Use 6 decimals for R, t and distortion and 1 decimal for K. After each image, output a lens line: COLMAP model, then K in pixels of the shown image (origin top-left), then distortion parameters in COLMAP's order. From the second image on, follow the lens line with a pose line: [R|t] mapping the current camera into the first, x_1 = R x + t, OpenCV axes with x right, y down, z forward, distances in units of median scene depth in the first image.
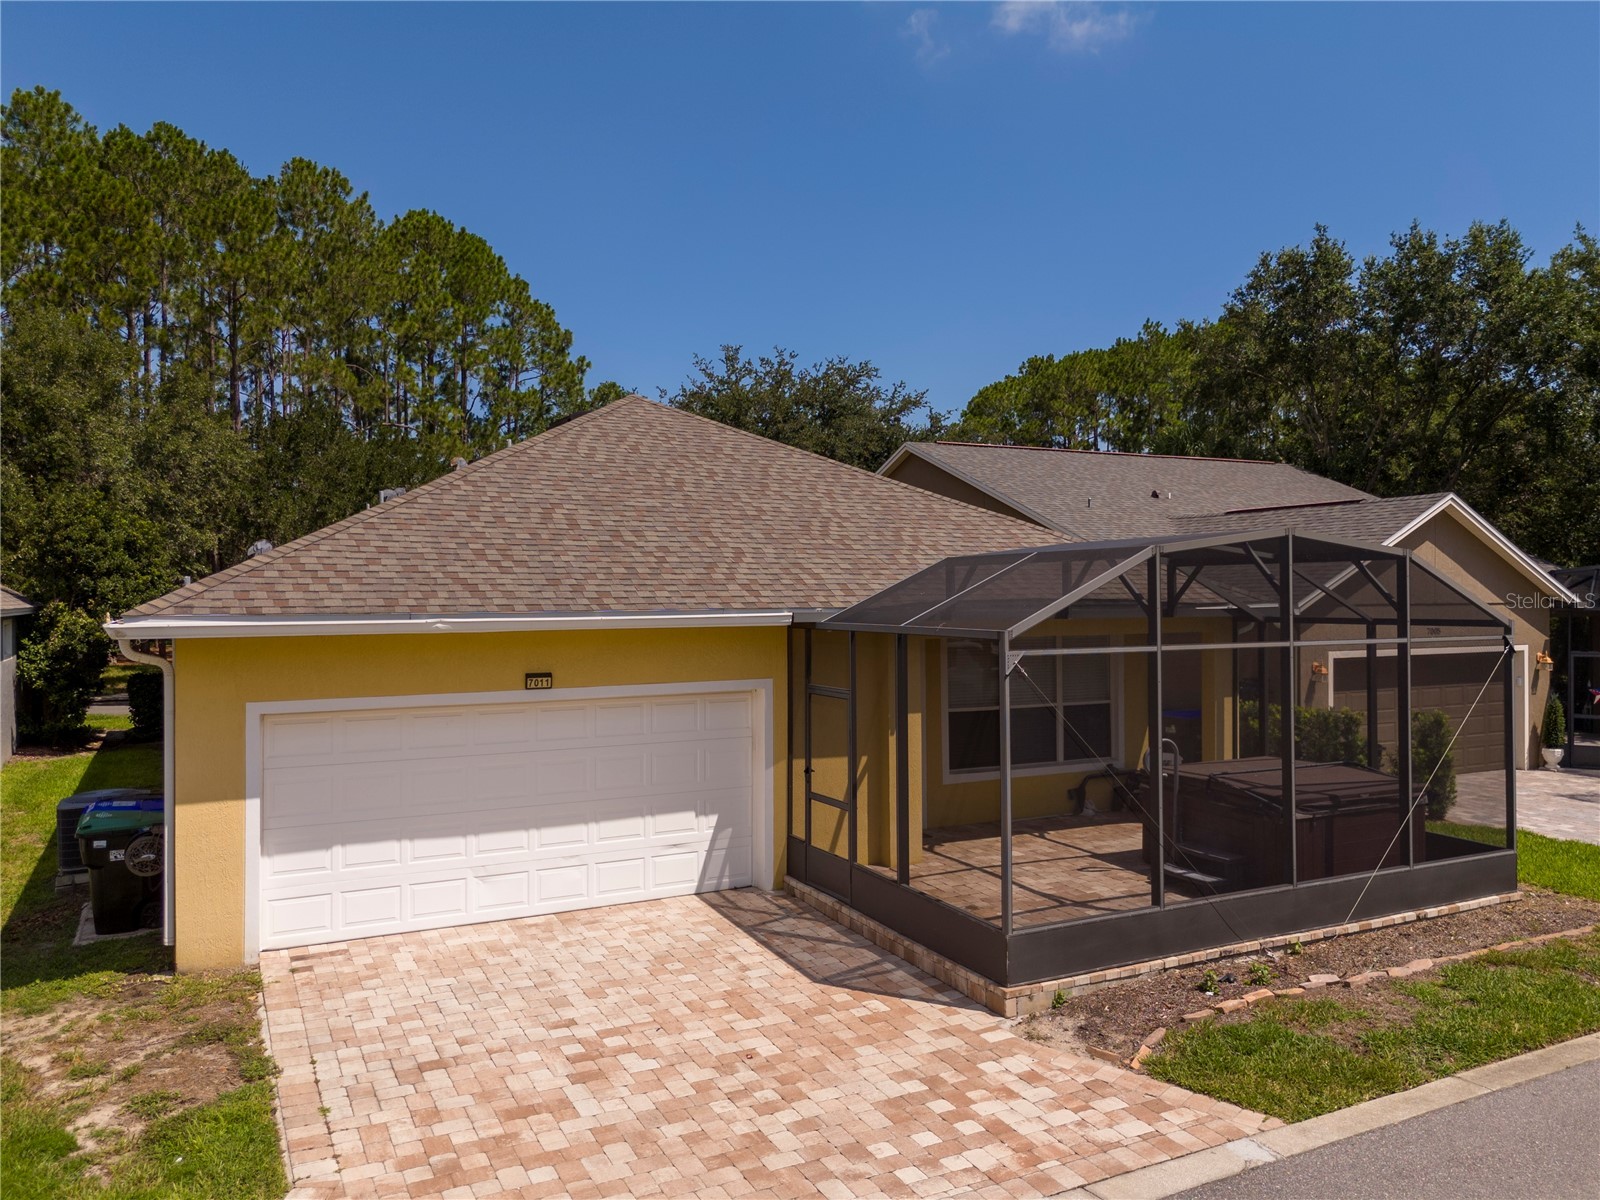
lens RADIAL K [[1175.4, 0, 808.7], [0, 1175.4, 583.3], [0, 0, 1]] dist [0.063966, -0.047625]
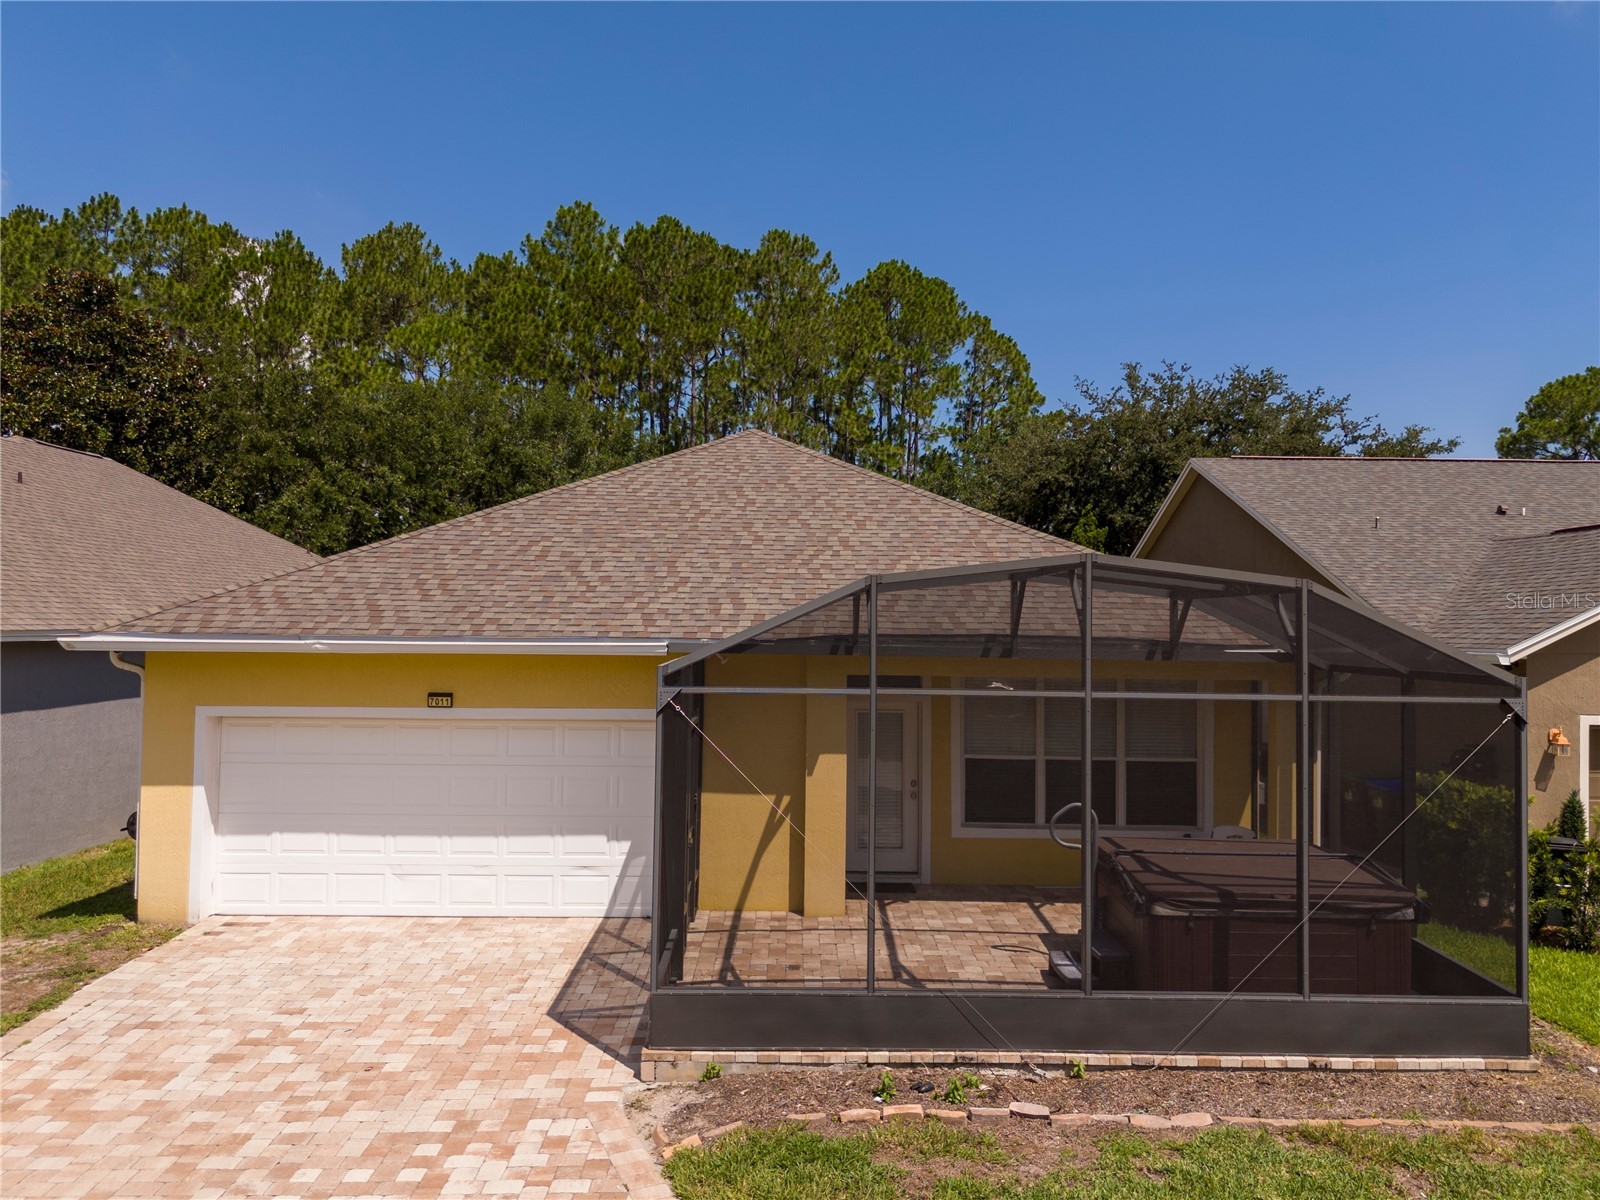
lens RADIAL K [[1175.0, 0, 800.0], [0, 1175.0, 600.0], [0, 0, 1]] dist [0.077612, -0.070376]
pose [[0.892948, 0.007208, -0.450101, 0.620856], [-0.012811, 0.999874, -0.009404, -0.003681], [0.449977, 0.014164, 0.892928, 0.194476]]
